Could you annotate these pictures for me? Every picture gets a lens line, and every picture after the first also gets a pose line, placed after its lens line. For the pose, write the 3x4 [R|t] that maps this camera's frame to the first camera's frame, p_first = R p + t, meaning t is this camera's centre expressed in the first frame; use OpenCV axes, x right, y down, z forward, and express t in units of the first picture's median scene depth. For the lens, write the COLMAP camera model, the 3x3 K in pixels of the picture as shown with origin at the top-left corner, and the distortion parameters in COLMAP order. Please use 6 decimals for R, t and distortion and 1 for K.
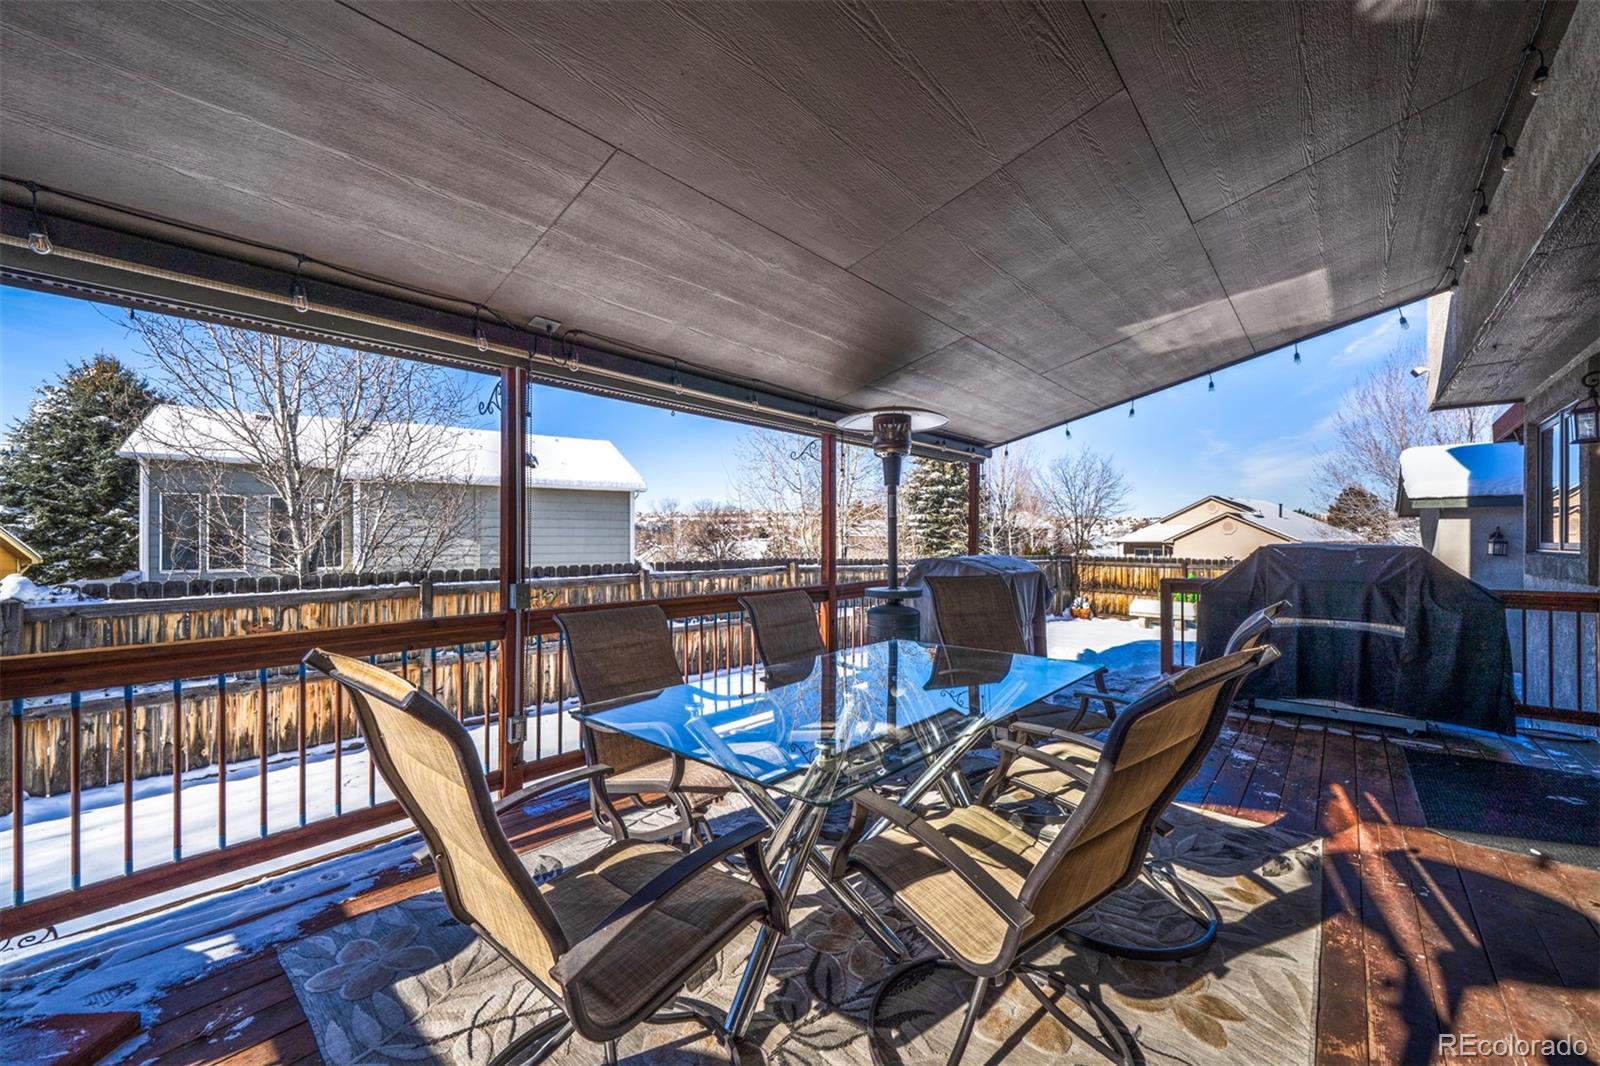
lens RADIAL K [[633.5, 0, 796.1], [0, 633.5, 542.1], [0, 0, 1]] dist [-0.003067, -0.000117]
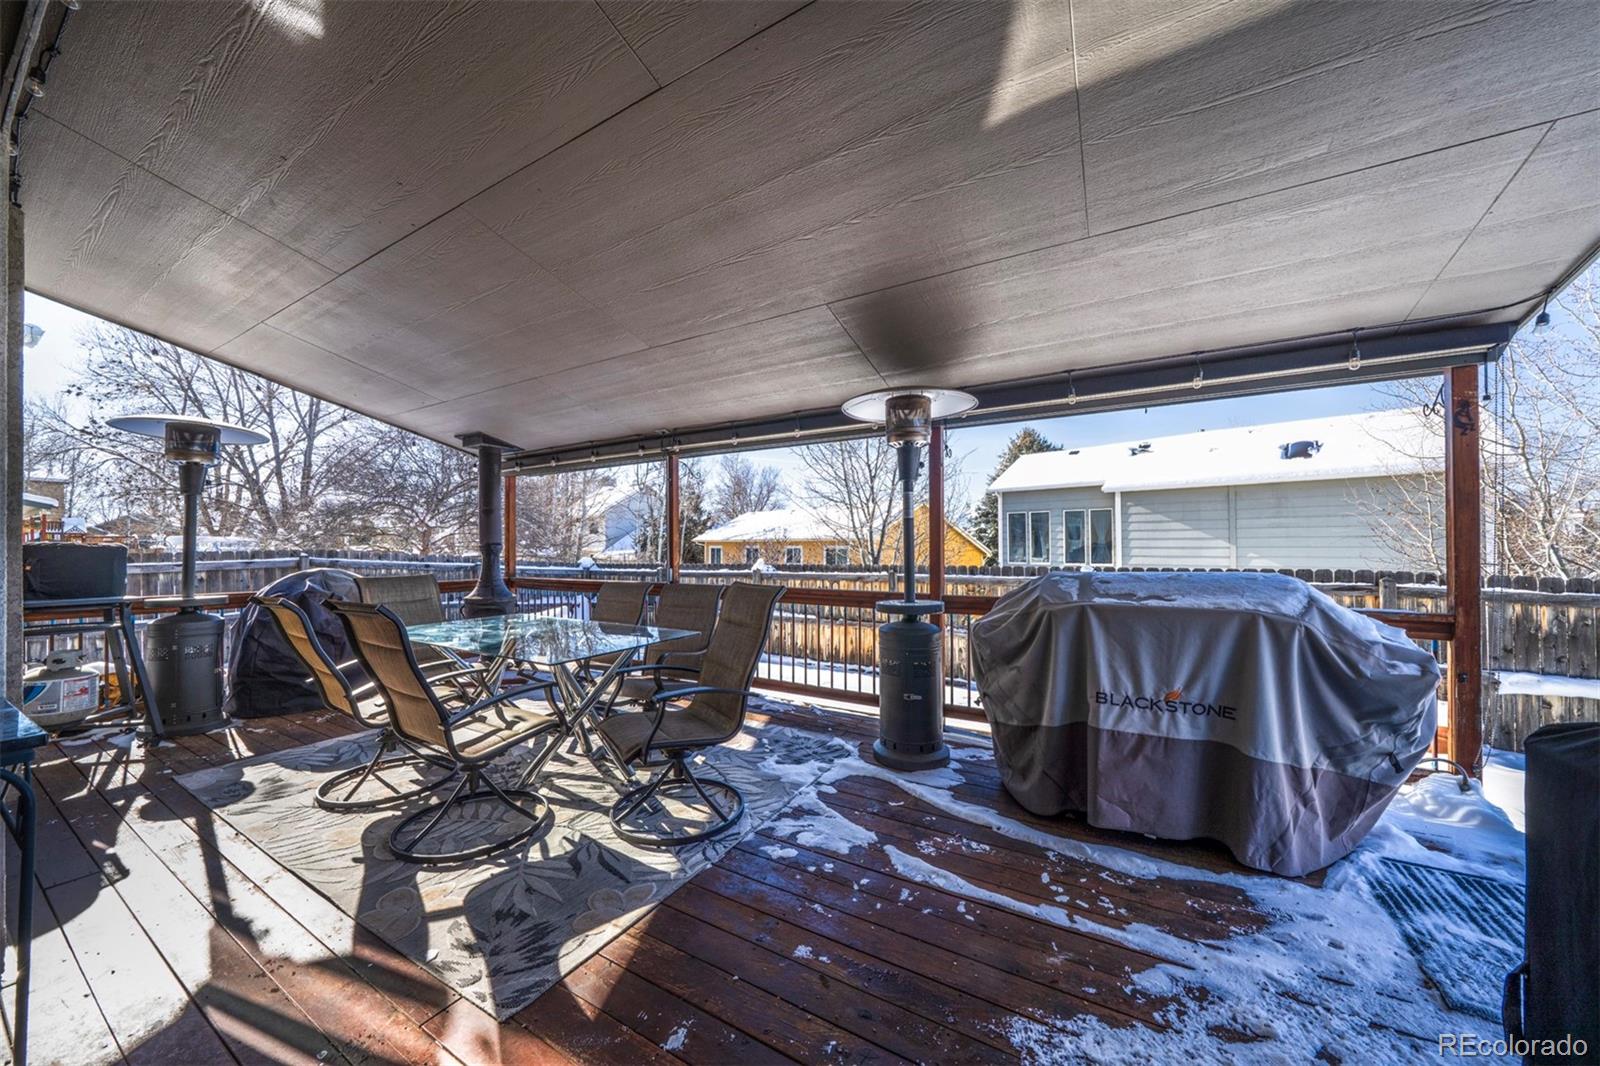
lens RADIAL K [[552.0, 0, 793.1], [0, 552.0, 534.8], [0, 0, 1]] dist [0.000211, 0.000011]
pose [[0.188774, -0.014807, -0.981909, 0.872520], [0.006436, 0.999883, -0.013841, -0.011430], [0.981999, -0.003707, 0.188847, 0.716508]]
